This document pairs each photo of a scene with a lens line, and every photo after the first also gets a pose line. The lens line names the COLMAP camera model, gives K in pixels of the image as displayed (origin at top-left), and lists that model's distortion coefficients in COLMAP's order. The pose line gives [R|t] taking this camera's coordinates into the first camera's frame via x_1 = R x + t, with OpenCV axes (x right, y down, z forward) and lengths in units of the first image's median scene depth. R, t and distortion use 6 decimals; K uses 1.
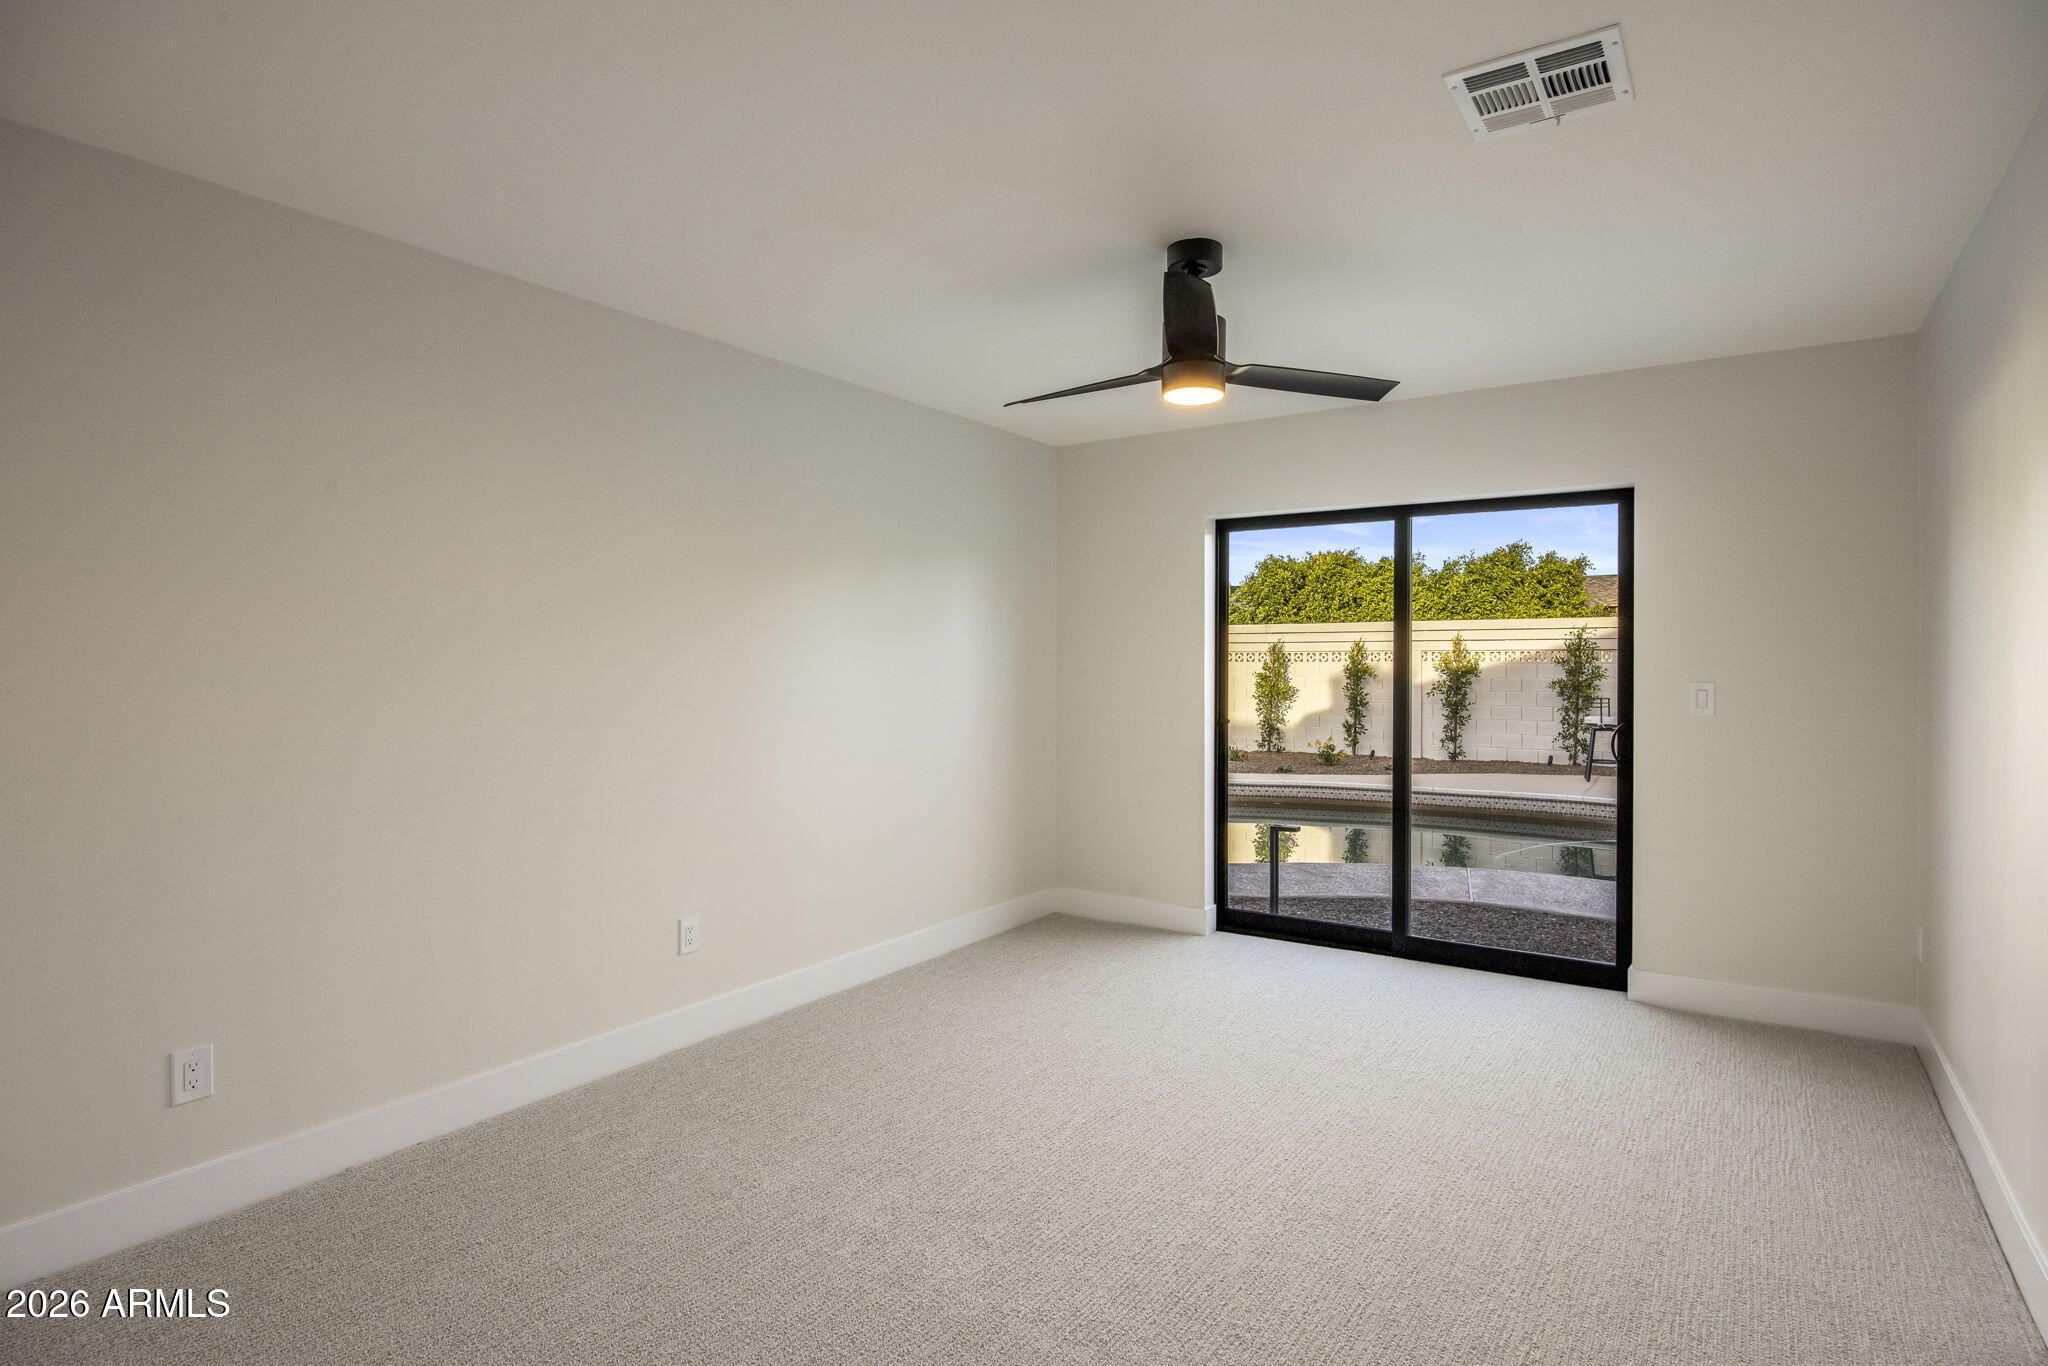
lens RADIAL K [[1007.7, 0, 1026.5], [0, 1007.7, 672.9], [0, 0, 1]] dist [-0.015314, 0.000963]
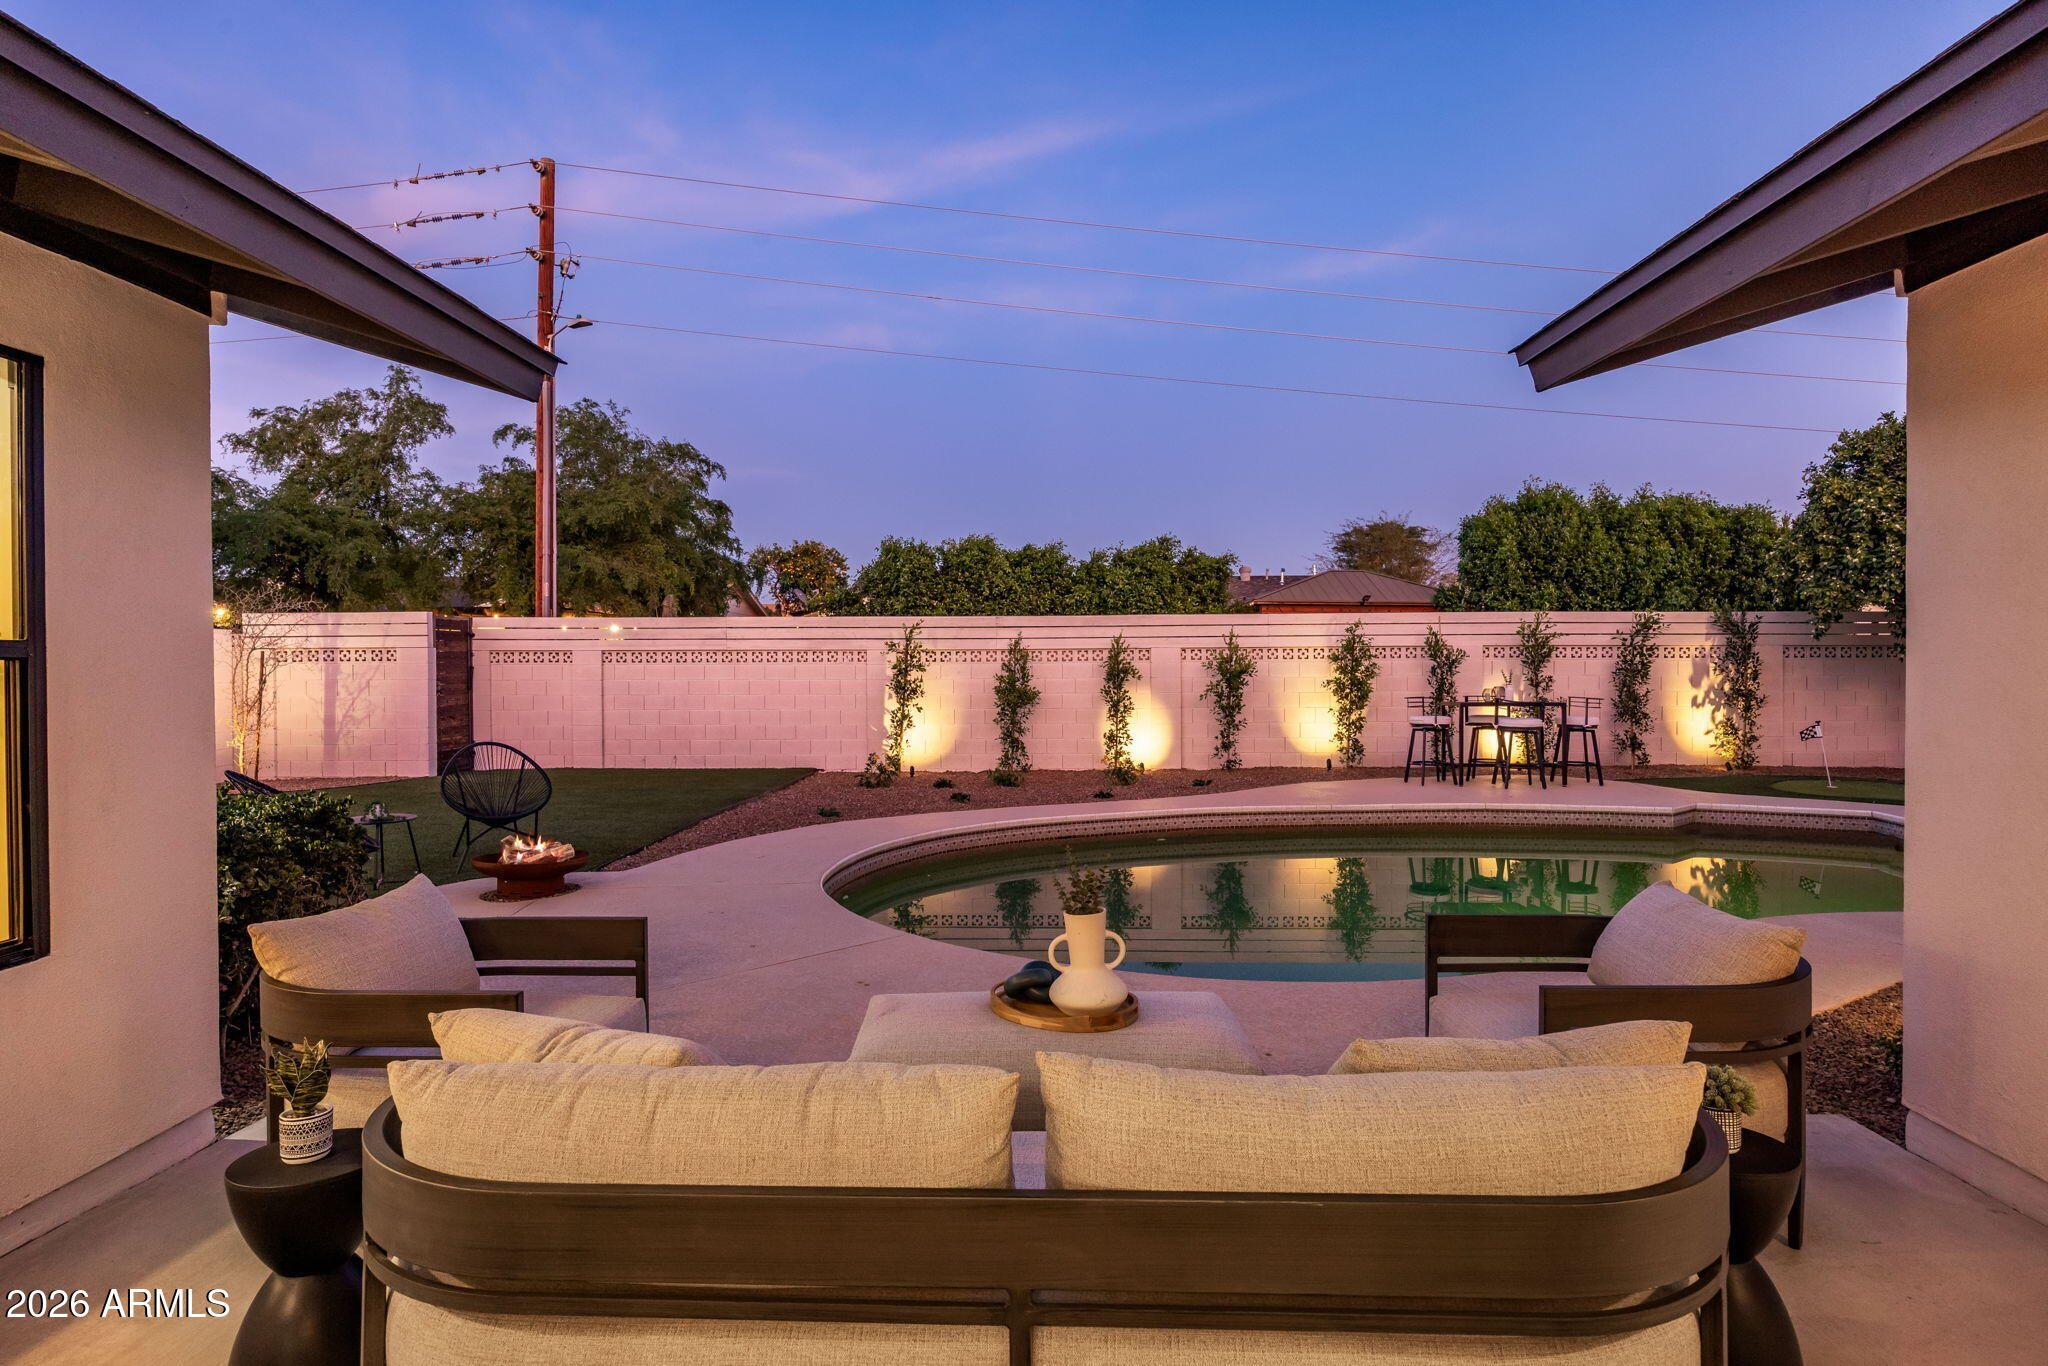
lens RADIAL K [[1082.7, 0, 1032.5], [0, 1082.7, 673.4], [0, 0, 1]] dist [-0.002269, -0.000730]
pose [[0.828001, -0.012995, 0.560575, -0.237721], [0.014131, 0.999897, 0.002306, -0.003211], [-0.560548, 0.006013, 0.828100, 0.259605]]
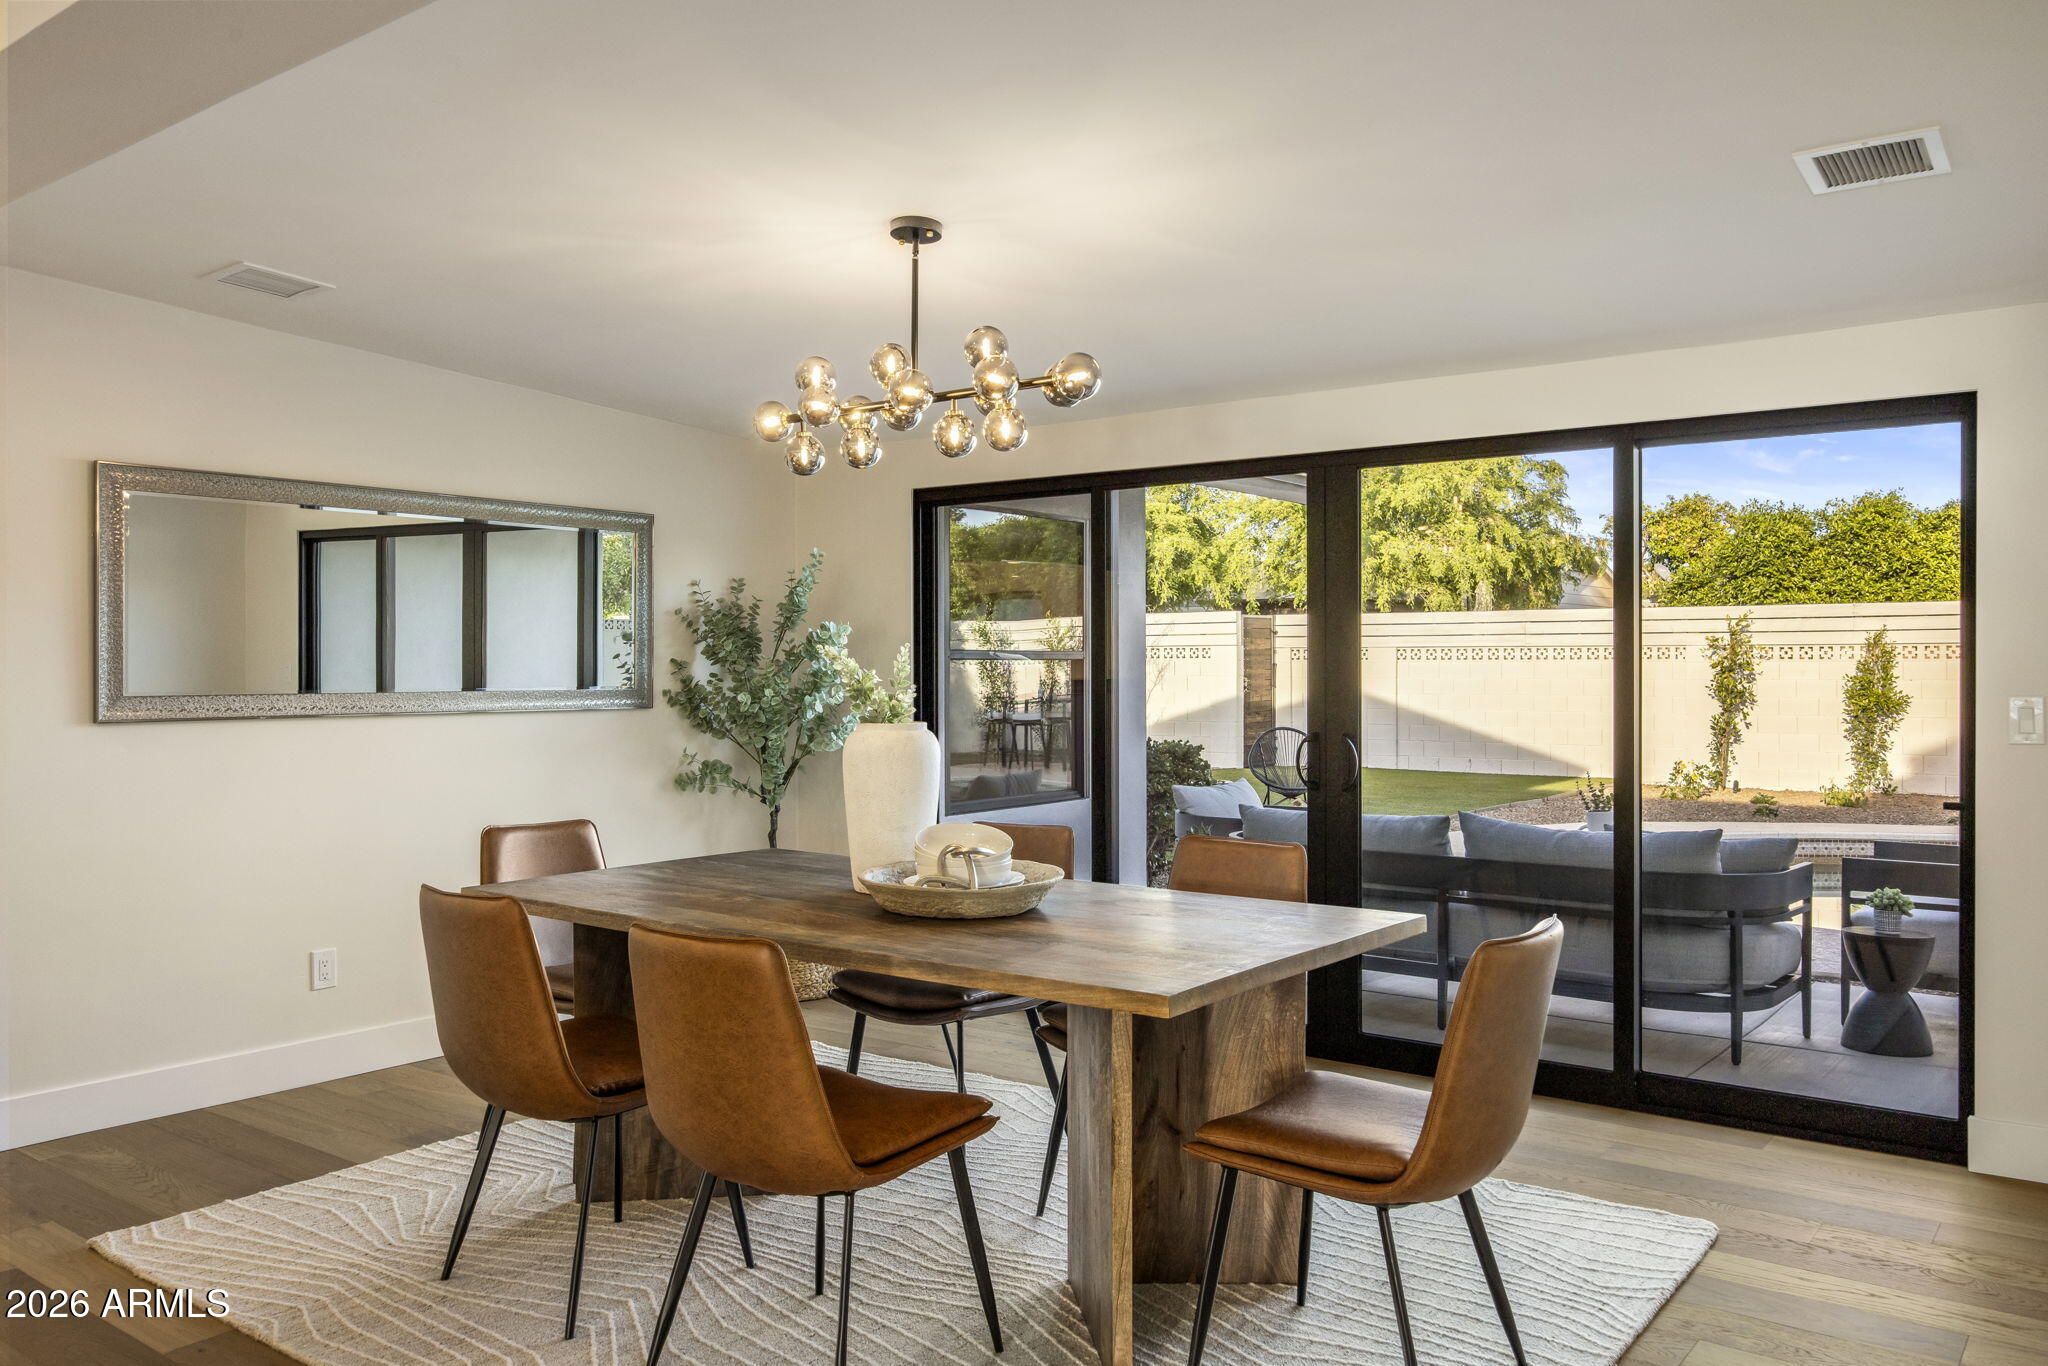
lens RADIAL K [[1504.2, 0, 1034.1], [0, 1504.2, 675.3], [0, 0, 1]] dist [-0.003100, -0.000967]
pose [[0.999015, -0.005287, -0.044060, -0.267217], [0.005139, 0.999981, -0.003471, 0.000201], [0.044078, 0.003242, 0.999023, -0.021775]]
